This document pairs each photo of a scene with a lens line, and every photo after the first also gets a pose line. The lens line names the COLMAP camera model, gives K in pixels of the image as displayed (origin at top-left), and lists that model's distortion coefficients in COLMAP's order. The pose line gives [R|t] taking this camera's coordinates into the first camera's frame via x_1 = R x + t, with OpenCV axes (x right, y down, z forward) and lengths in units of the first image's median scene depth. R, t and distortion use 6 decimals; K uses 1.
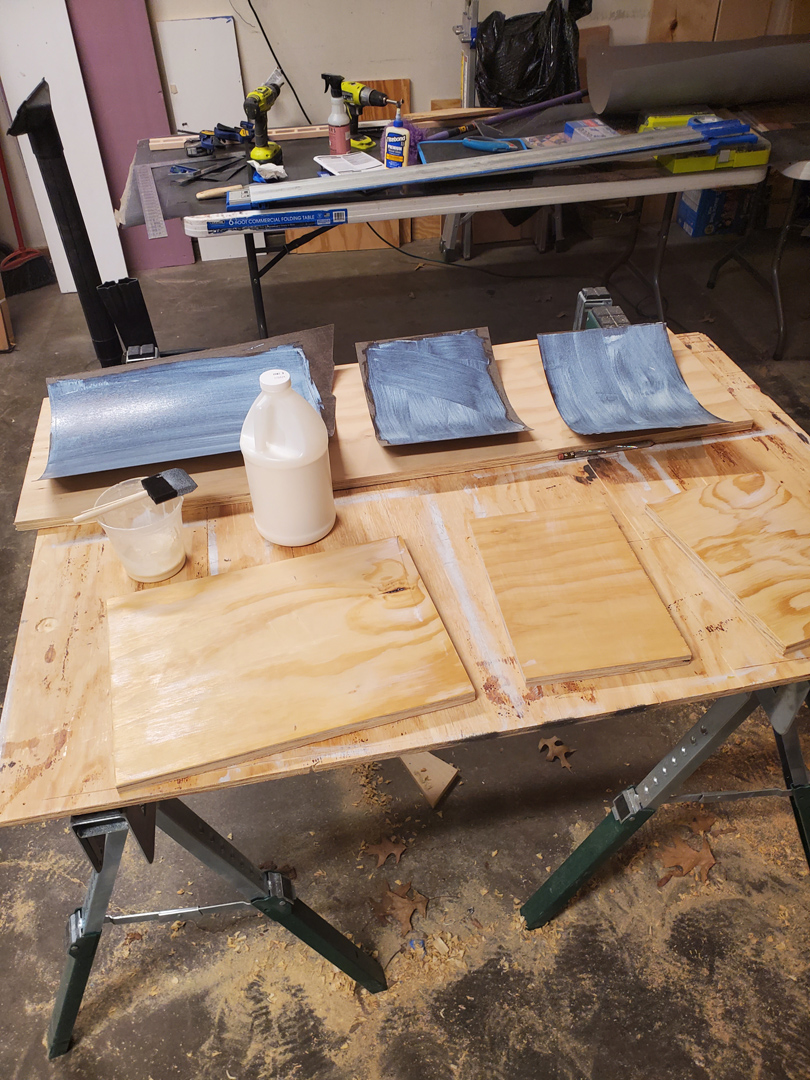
lens RADIAL K [[829.5, 0, 394.6], [0, 829.5, 549.2], [0, 0, 1]] dist [-0.001277, 0.006228]
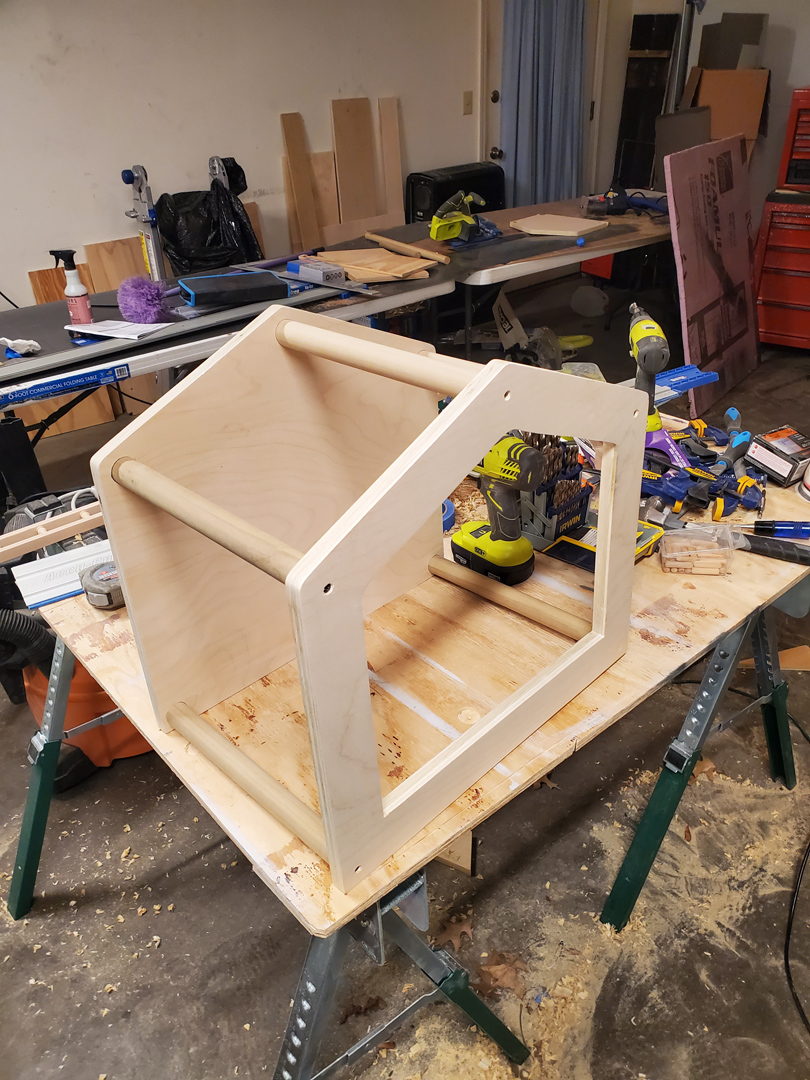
lens RADIAL K [[829.5, 0, 409.3], [0, 829.5, 540.2], [0, 0, 1]] dist [-0.001277, 0.006228]
pose [[0.864950, -0.255338, 0.432047, -0.255025], [0.338928, 0.932112, -0.127654, 0.032172], [-0.370121, 0.256847, 0.892771, 0.033849]]
